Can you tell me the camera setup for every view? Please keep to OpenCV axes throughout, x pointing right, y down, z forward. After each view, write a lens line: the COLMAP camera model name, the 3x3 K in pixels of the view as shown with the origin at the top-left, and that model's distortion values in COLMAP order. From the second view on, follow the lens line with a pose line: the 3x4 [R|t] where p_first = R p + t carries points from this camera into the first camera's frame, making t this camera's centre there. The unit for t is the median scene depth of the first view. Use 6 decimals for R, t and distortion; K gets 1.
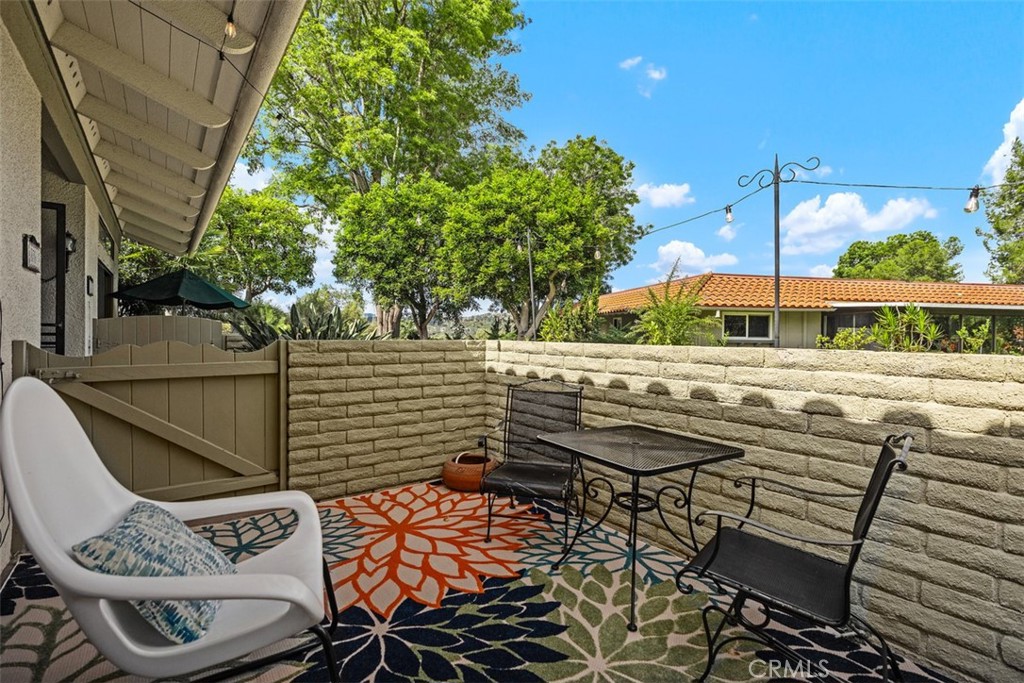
lens RADIAL K [[470.0, 0, 511.9], [0, 470.0, 335.6], [0, 0, 1]] dist [0.002558, 0.000056]
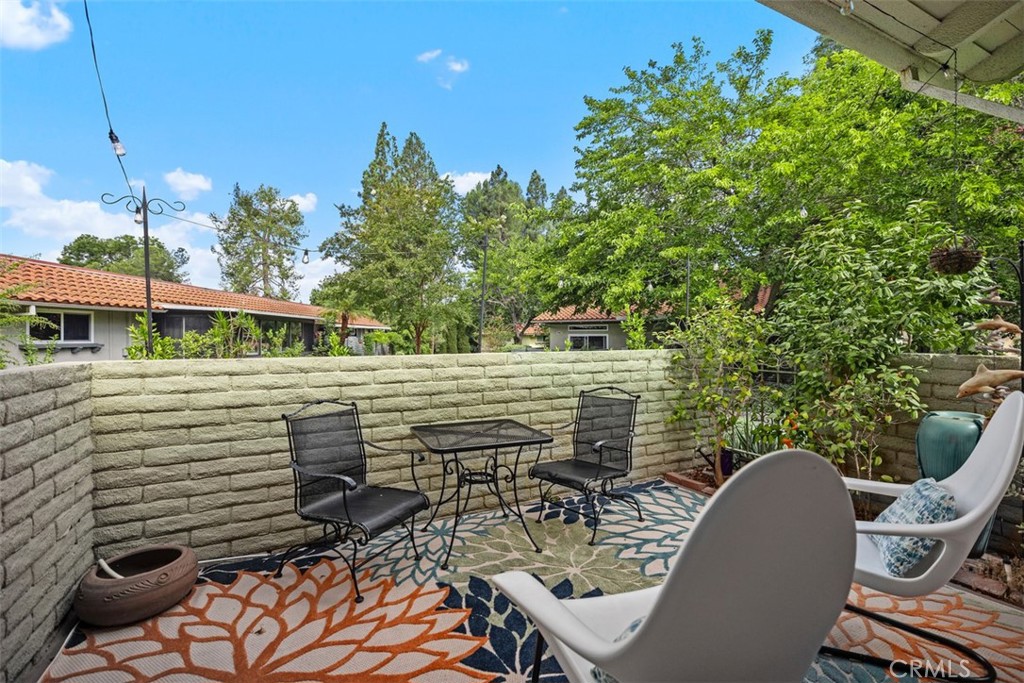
lens RADIAL K [[457.5, 0, 510.7], [0, 457.5, 334.1], [0, 0, 1]] dist [0.001993, 0.000289]
pose [[0.166679, -0.006884, 0.985987, -0.823437], [0.006714, 0.999960, 0.005847, -0.038363], [-0.985988, 0.005645, 0.166719, 0.612997]]
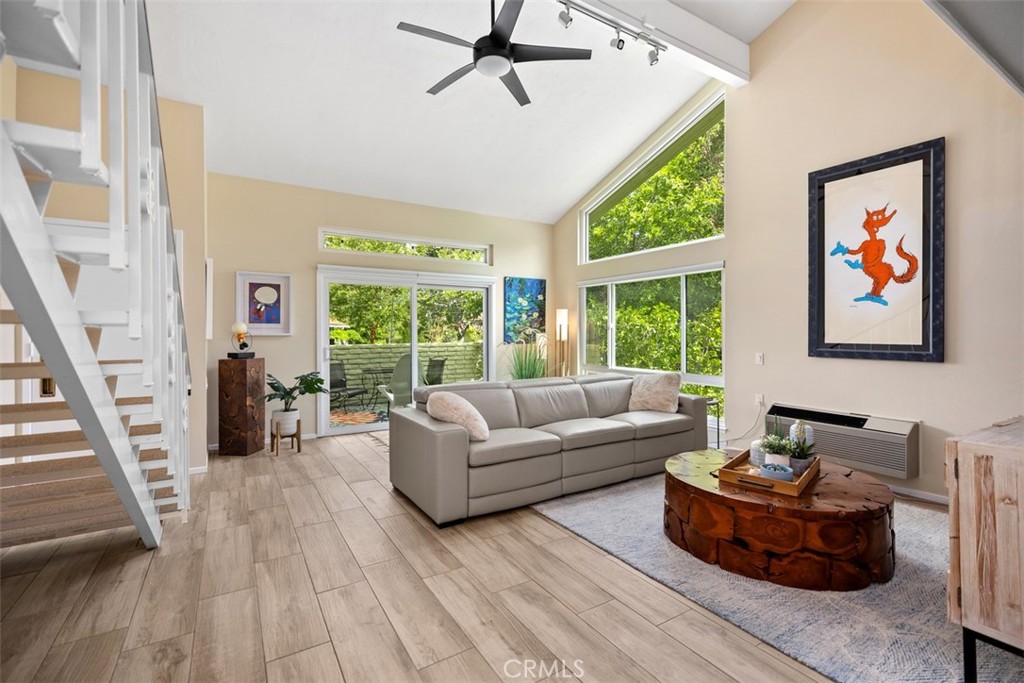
lens RADIAL K [[457.5, 0, 510.7], [0, 457.5, 334.1], [0, 0, 1]] dist [0.001993, 0.000289]
pose [[0.082317, -0.015450, 0.996486, -2.848276], [0.007106, 0.999864, 0.014915, -0.092081], [-0.996581, 0.005853, 0.082415, -0.253975]]
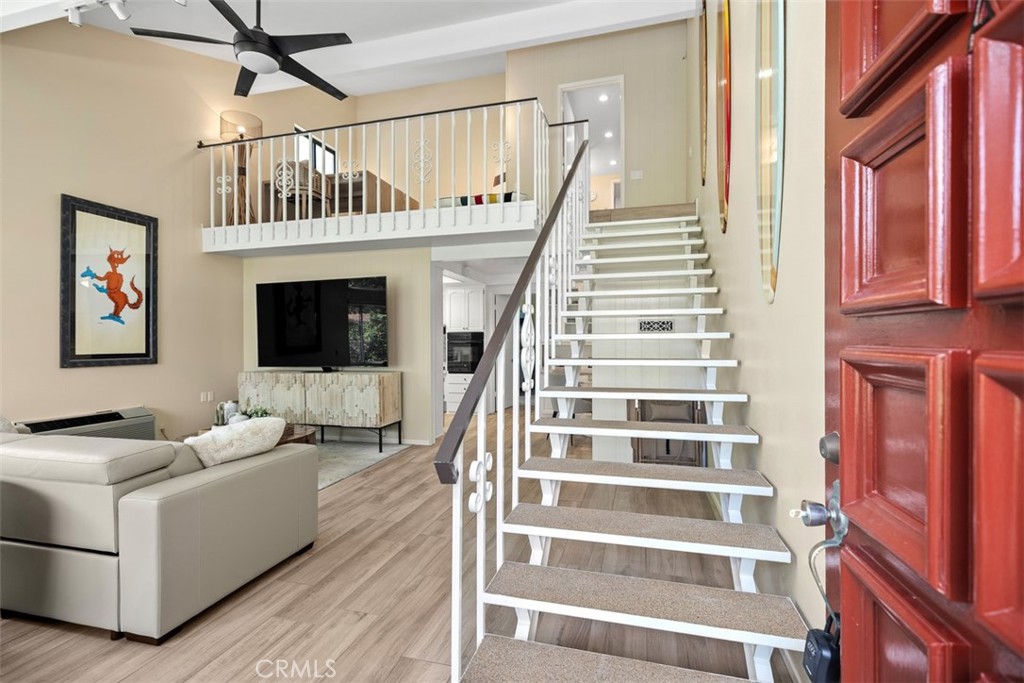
lens RADIAL K [[464.5, 0, 512.0], [0, 464.5, 341.5], [0, 0, 1]] dist [0.000822, 0.000487]
pose [[-0.788015, -0.007033, -0.615616, -1.502019], [-0.007238, 0.999971, -0.002159, -0.088255], [0.615614, 0.002754, -0.788043, 1.113554]]
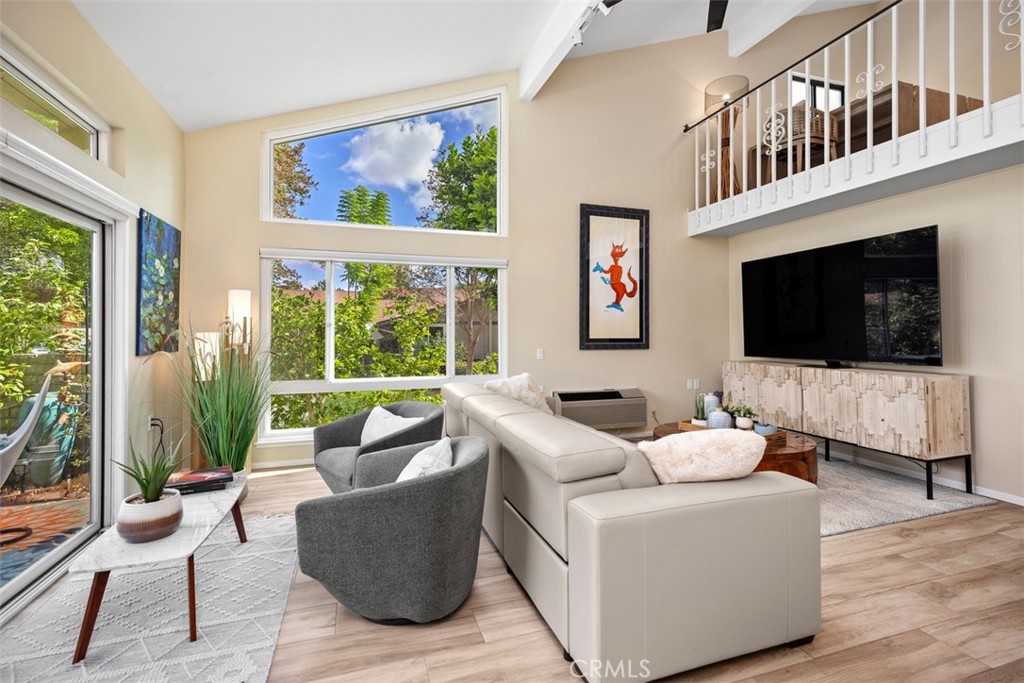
lens RADIAL K [[465.0, 0, 508.8], [0, 465.0, 324.0], [0, 0, 1]] dist [0.006411, 0.000400]
pose [[-0.948836, -0.004473, 0.315737, -1.589891], [-0.006980, 0.999952, -0.006809, -0.078938], [-0.315691, -0.008664, -0.948822, 0.799838]]
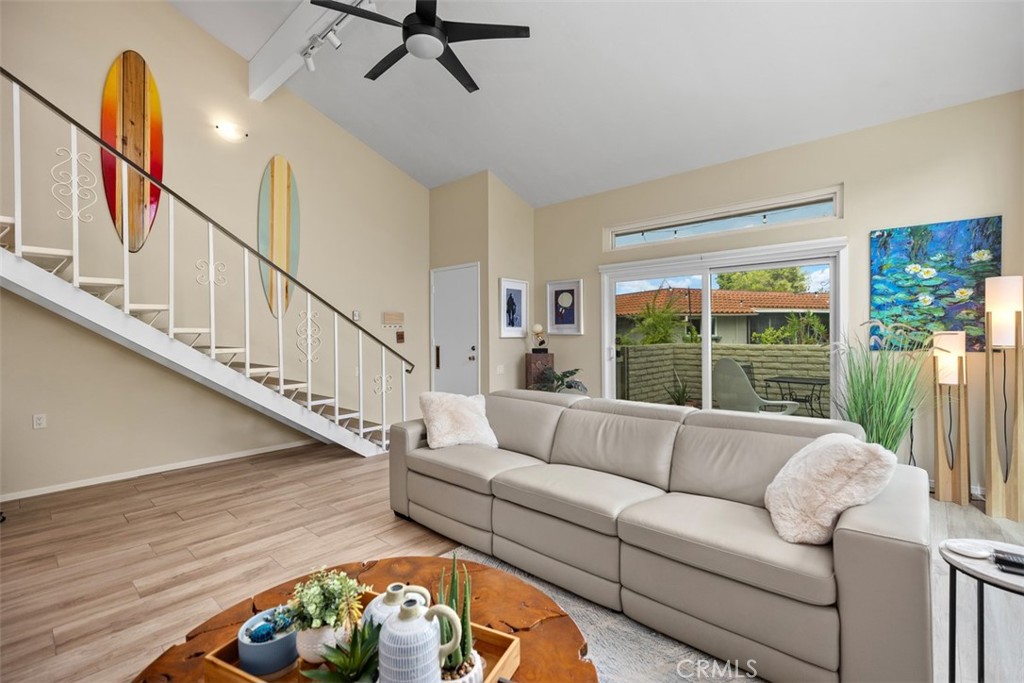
lens RADIAL K [[457.5, 0, 510.7], [0, 457.5, 334.1], [0, 0, 1]] dist [0.001993, 0.000289]
pose [[0.981184, -0.021314, 0.191893, -1.722454], [0.021214, 0.999772, 0.002575, -0.078400], [-0.191904, 0.001544, 0.981412, -1.200607]]
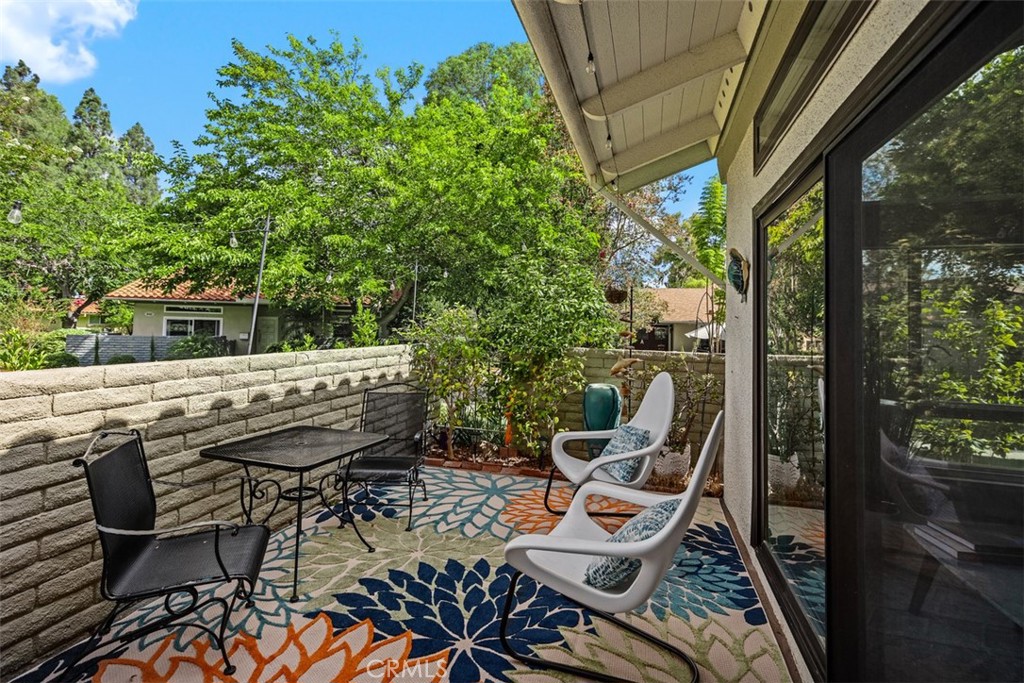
lens RADIAL K [[470.9, 0, 506.9], [0, 470.9, 309.9], [0, 0, 1]] dist [0.000017, -0.000600]
pose [[-0.593037, 0.000077, 0.805175, -0.849373], [-0.028052, 0.999391, -0.020757, -0.079171], [-0.804686, -0.034896, -0.592674, 1.126306]]
